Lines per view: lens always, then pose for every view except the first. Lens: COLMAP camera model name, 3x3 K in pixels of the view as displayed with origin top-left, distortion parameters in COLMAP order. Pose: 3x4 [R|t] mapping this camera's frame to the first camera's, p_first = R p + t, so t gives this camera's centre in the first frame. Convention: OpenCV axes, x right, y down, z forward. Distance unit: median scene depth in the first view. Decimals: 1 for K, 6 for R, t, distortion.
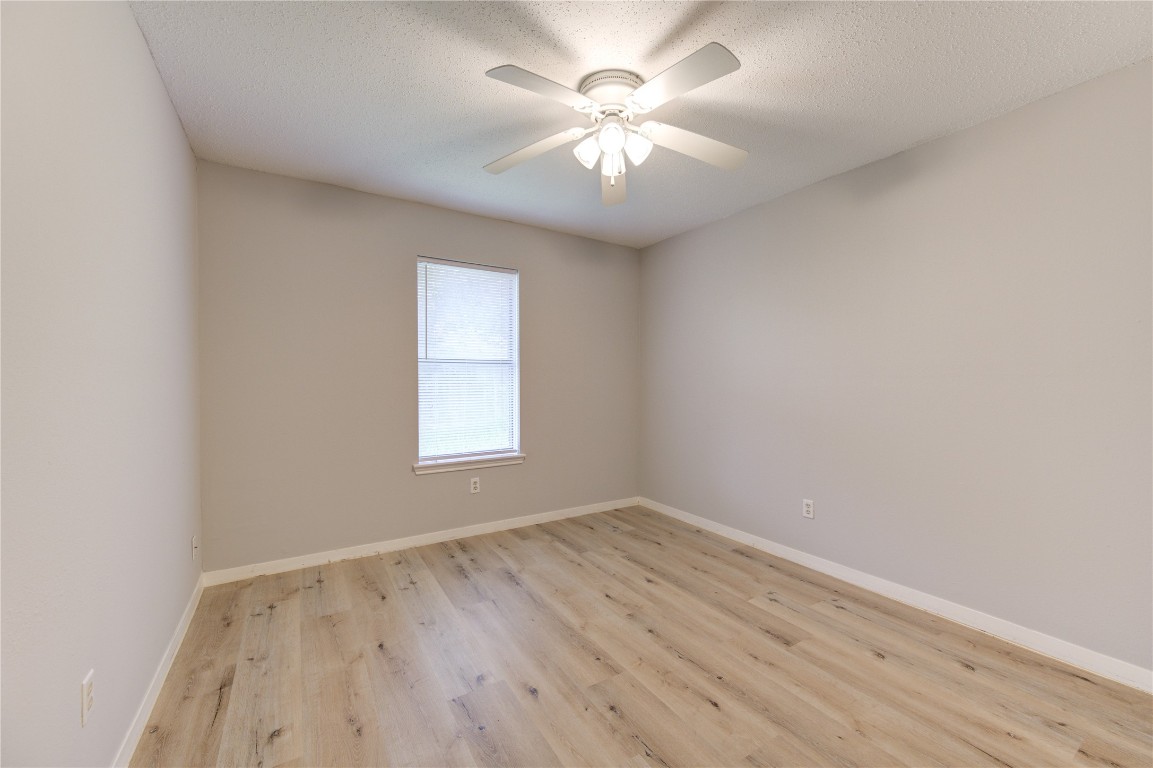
lens RADIAL K [[448.1, 0, 577.1], [0, 448.1, 389.5], [0, 0, 1]] dist [-0.000598, -0.000367]
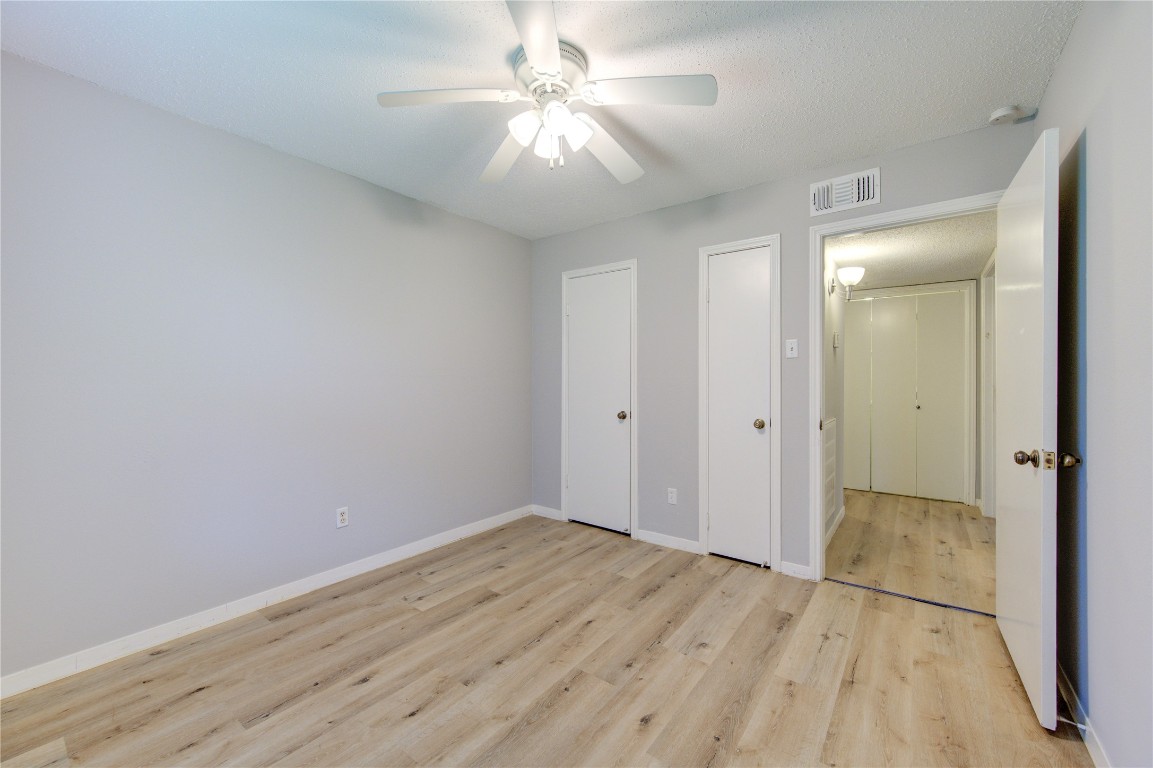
lens RADIAL K [[448.1, 0, 577.1], [0, 448.1, 389.5], [0, 0, 1]] dist [-0.000598, -0.000367]
pose [[-0.349948, -0.024450, 0.936450, -0.689646], [0.022043, 0.999168, 0.034325, -0.036399], [-0.936510, 0.032654, -0.349118, 1.097432]]
